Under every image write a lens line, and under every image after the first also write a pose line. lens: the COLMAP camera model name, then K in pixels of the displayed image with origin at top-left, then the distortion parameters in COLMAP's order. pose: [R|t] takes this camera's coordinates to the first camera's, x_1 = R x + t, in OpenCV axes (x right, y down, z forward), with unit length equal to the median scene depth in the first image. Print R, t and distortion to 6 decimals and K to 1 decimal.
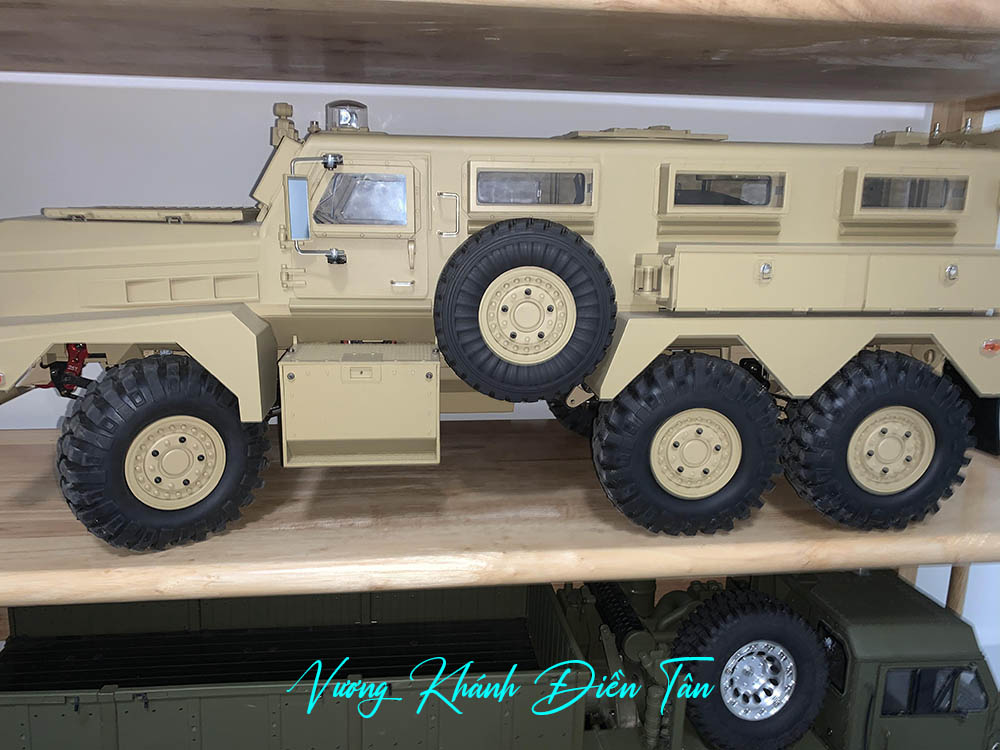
lens RADIAL K [[784.1, 0, 500.0], [0, 784.1, 375.0], [0, 0, 1]] dist [-0.033928, 0.002552]
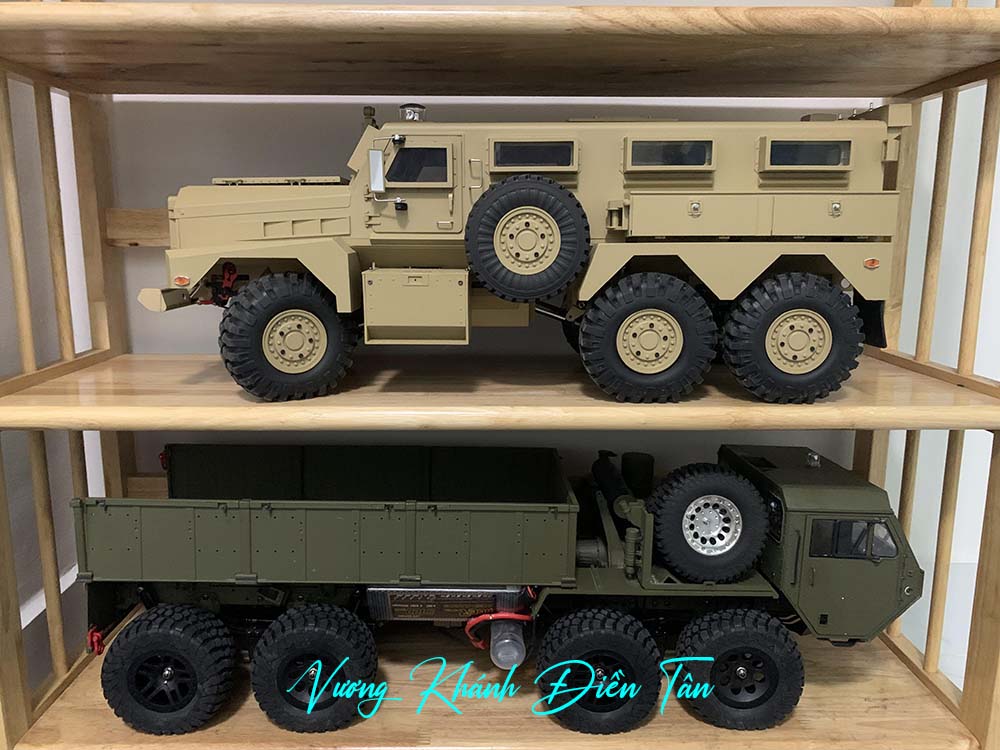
lens RADIAL K [[751.6, 0, 500.0], [0, 751.6, 375.0], [0, 0, 1]] dist [0.008447, 0.006482]
pose [[0.993909, 0.003730, -0.110143, 0.133677], [-0.007152, 0.999503, -0.030690, 0.210245], [0.109974, 0.031291, 0.993442, -0.382924]]
